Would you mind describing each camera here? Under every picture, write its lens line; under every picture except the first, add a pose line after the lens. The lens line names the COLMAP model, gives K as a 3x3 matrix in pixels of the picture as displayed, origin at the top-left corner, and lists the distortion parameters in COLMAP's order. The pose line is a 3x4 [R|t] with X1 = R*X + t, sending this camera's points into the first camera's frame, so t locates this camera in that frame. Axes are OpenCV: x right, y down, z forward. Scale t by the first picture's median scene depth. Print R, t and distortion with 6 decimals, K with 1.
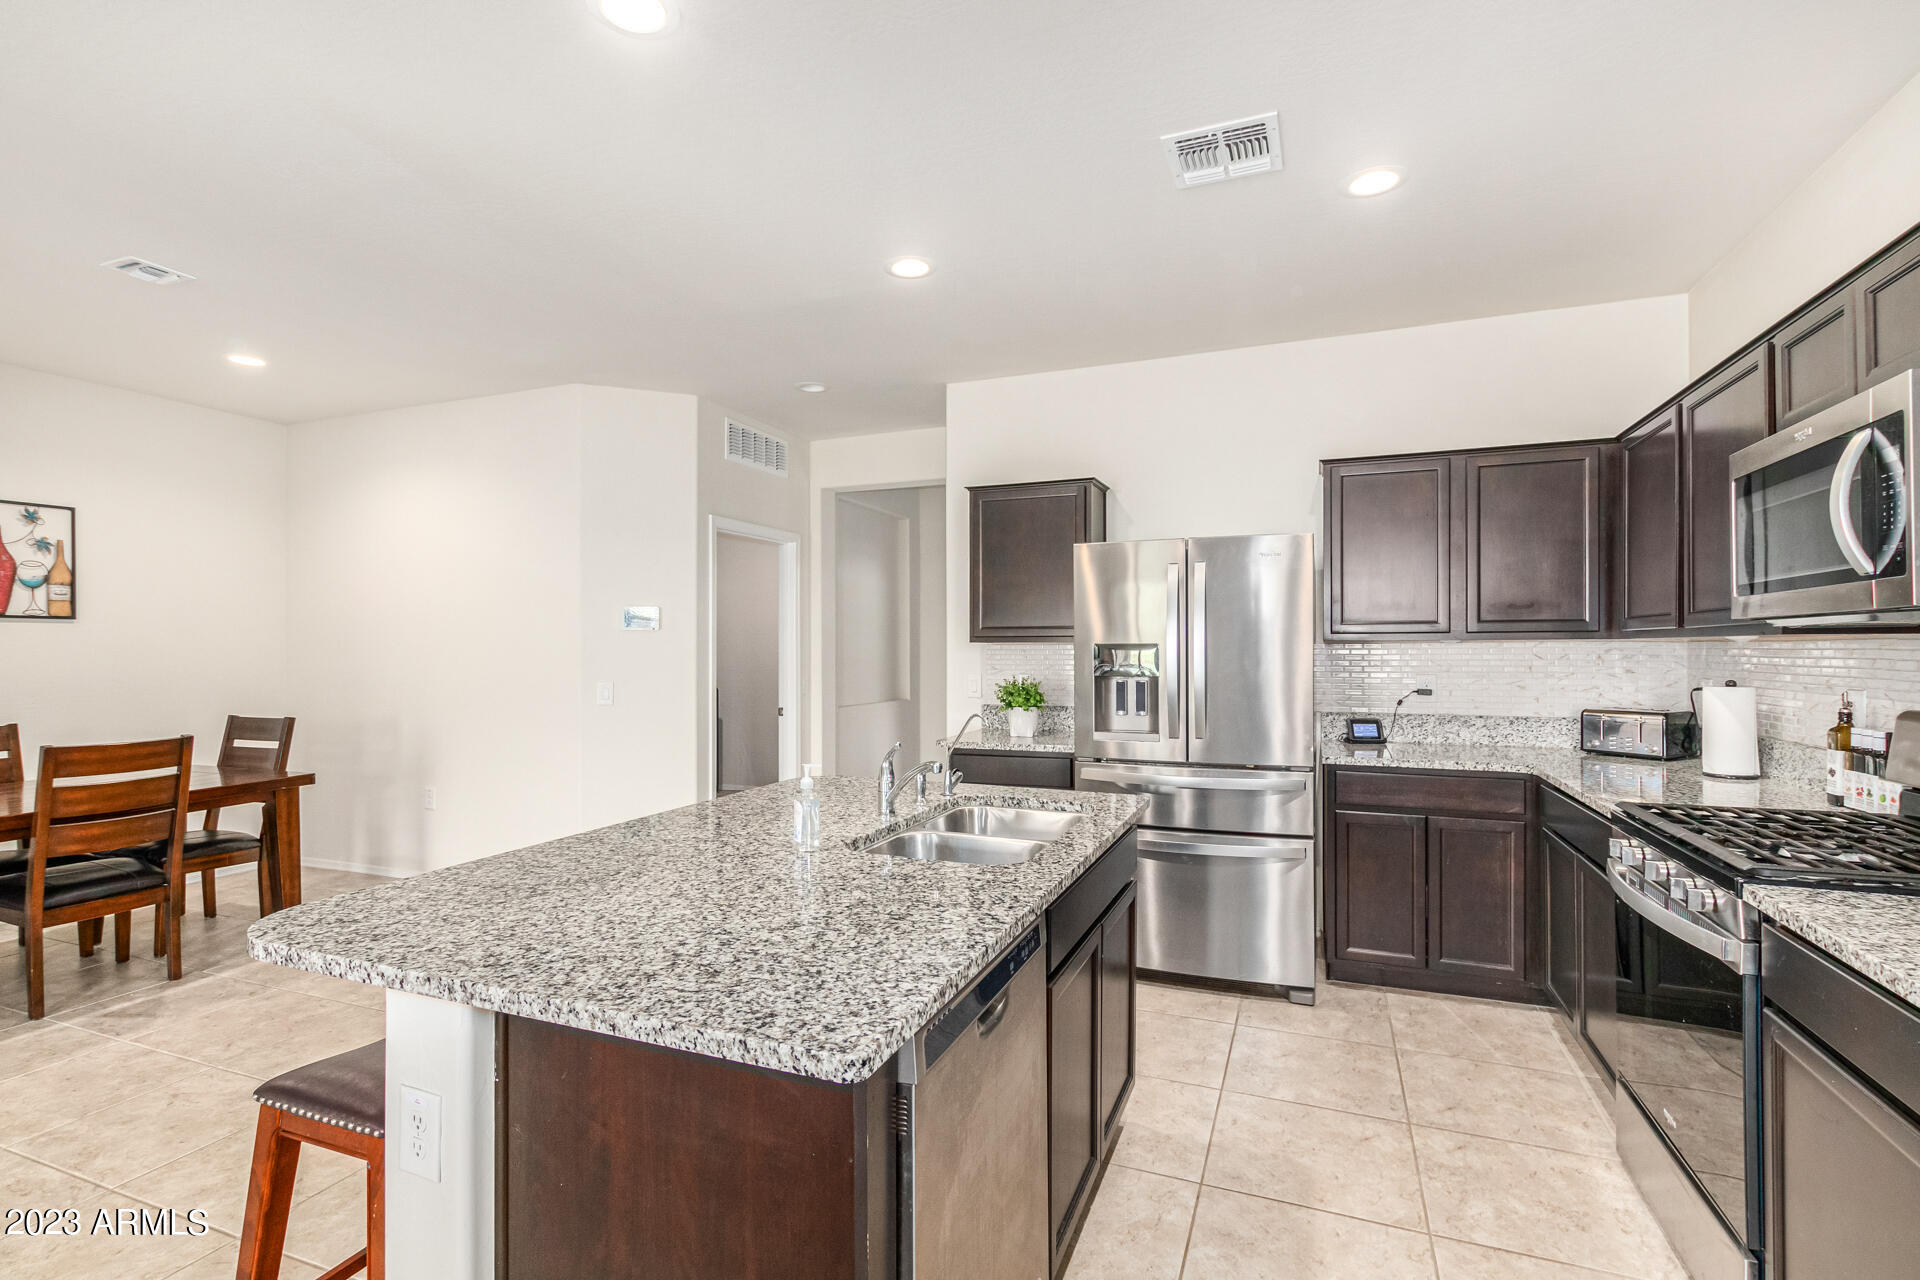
lens RADIAL K [[883.2, 0, 966.4], [0, 883.2, 657.0], [0, 0, 1]] dist [0.007923, -0.000497]
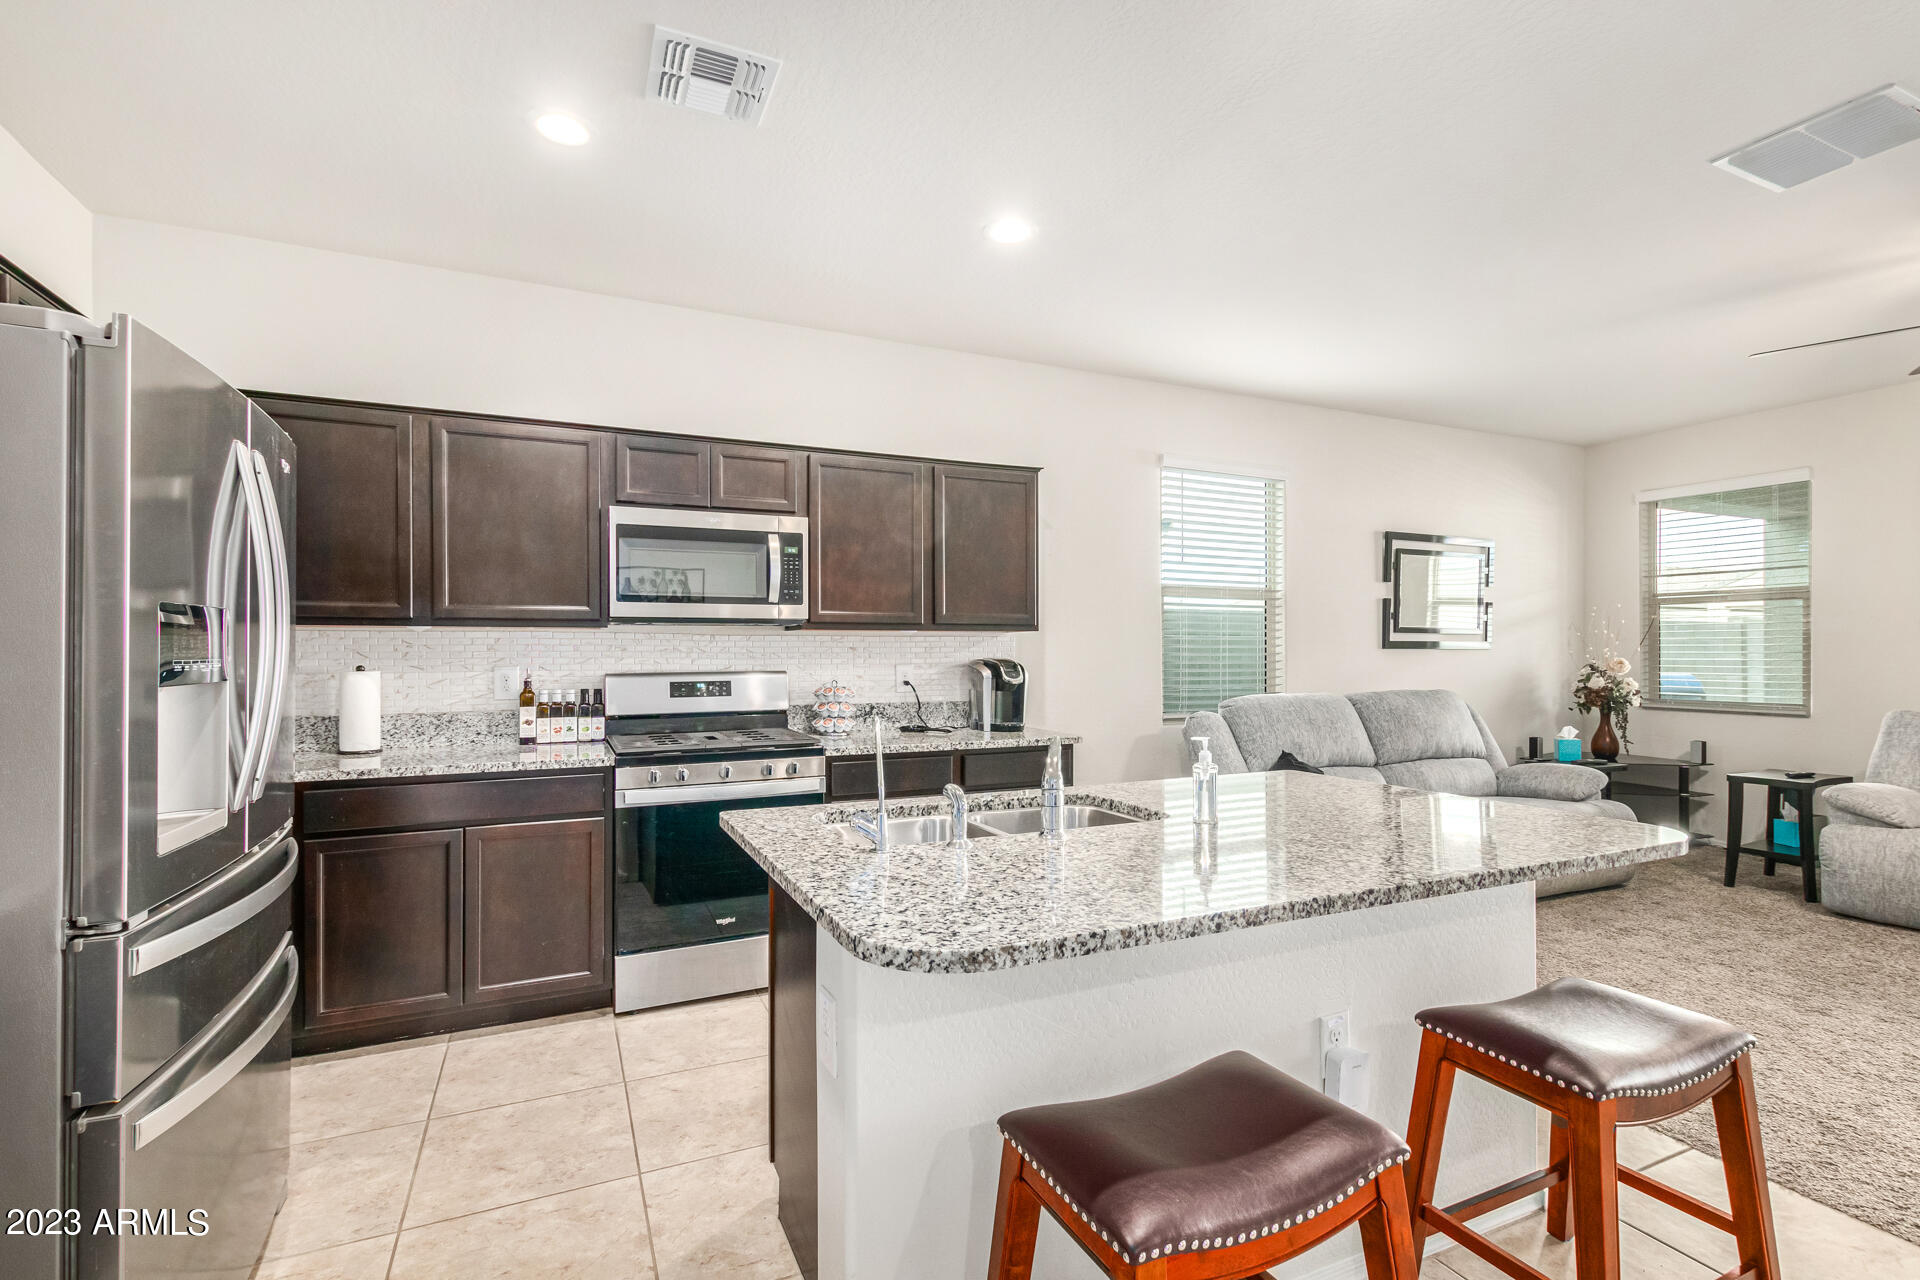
lens RADIAL K [[883.2, 0, 961.1], [0, 883.2, 653.3], [0, 0, 1]] dist [0.007923, -0.000497]
pose [[-0.725340, -0.001216, 0.688389, -0.372298], [0.007129, 0.999932, 0.009277, 0.004833], [-0.688354, 0.011636, -0.725282, 1.061634]]
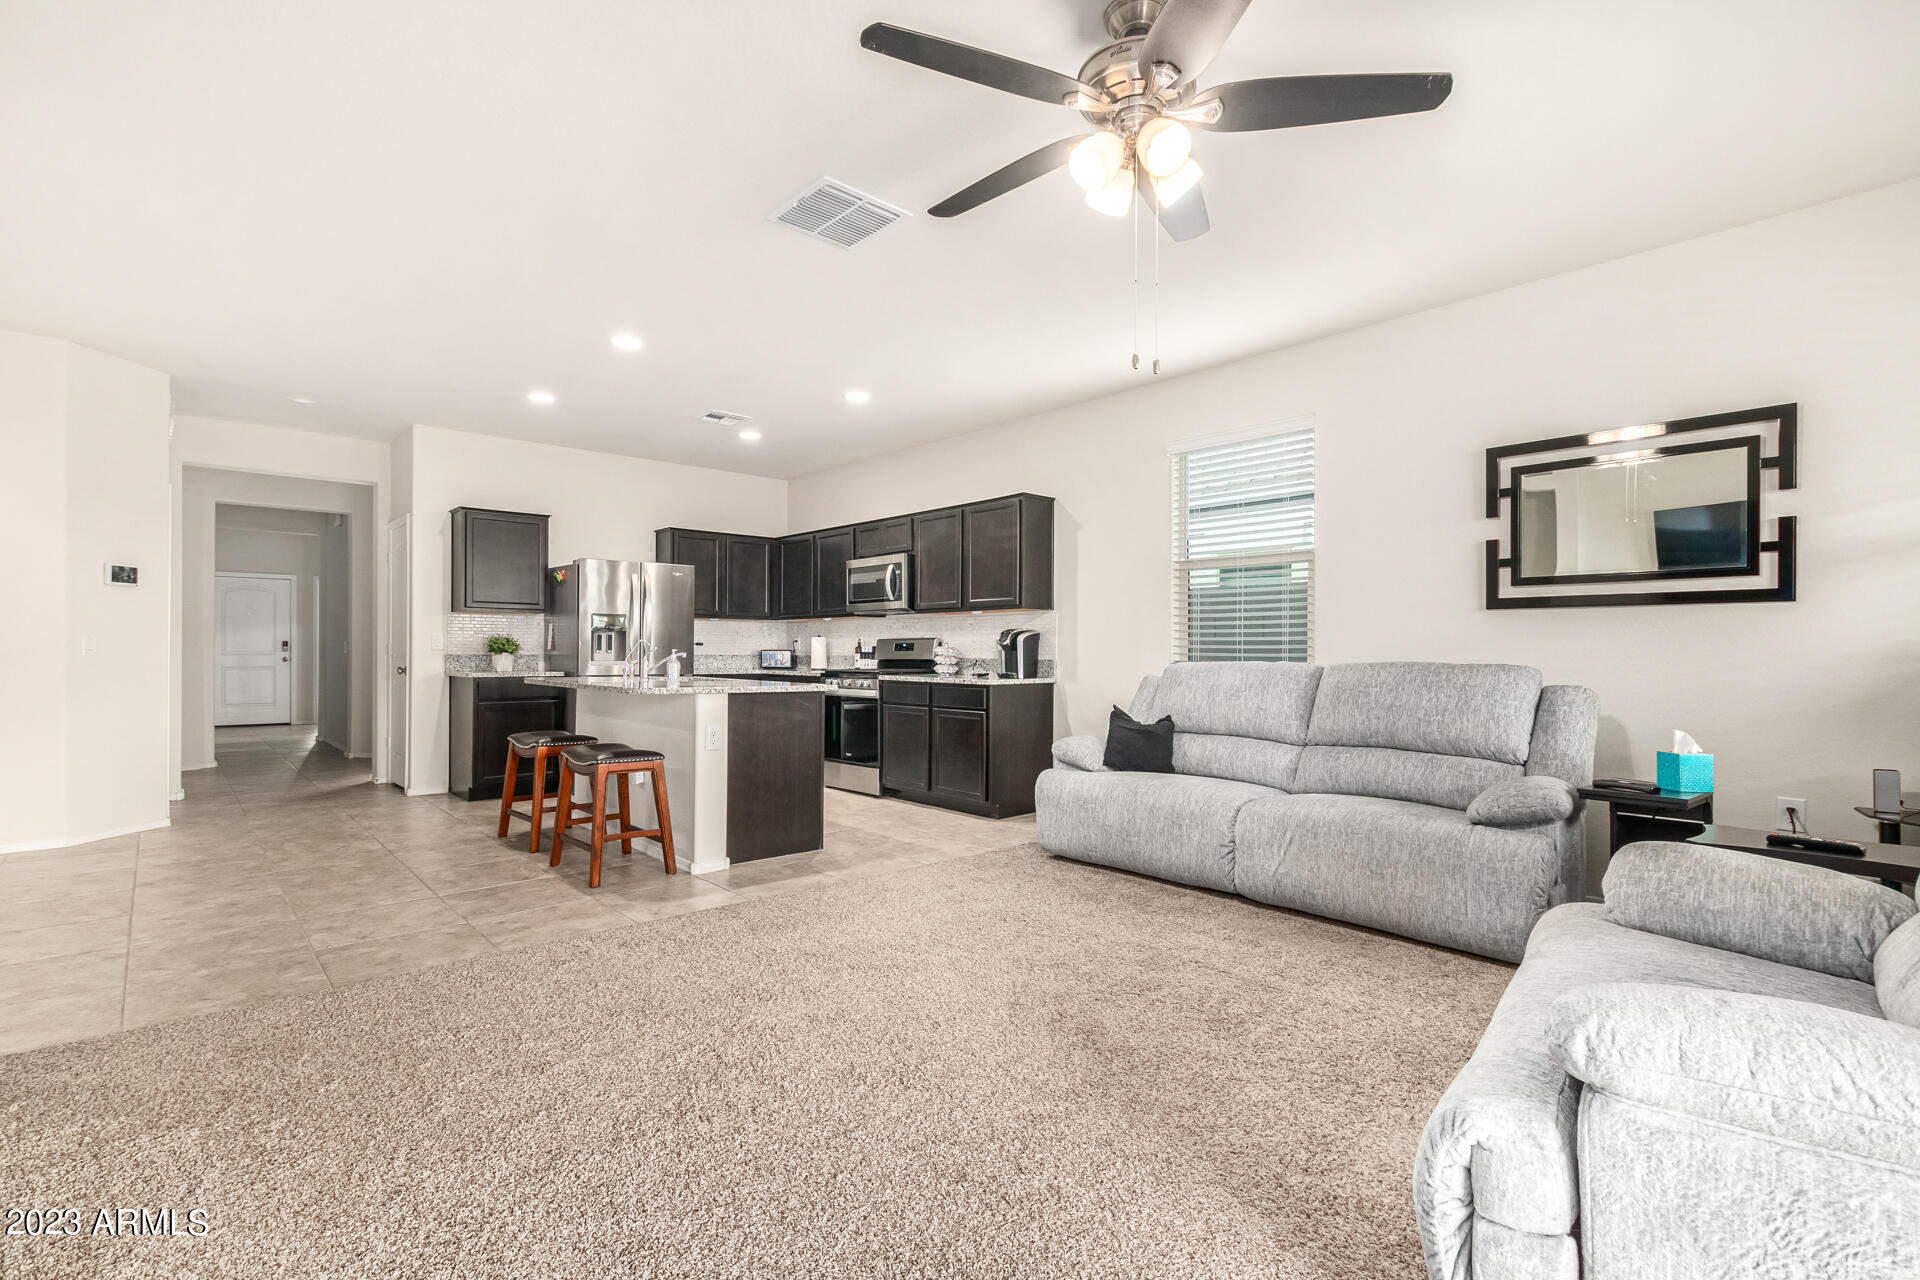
lens RADIAL K [[883.2, 0, 940.9], [0, 883.2, 648.2], [0, 0, 1]] dist [0.007923, -0.000497]
pose [[0.456128, 0.006223, 0.889893, -1.193696], [0.002309, 0.999964, -0.008176, 0.075779], [-0.889911, 0.005785, 0.456097, -0.505993]]
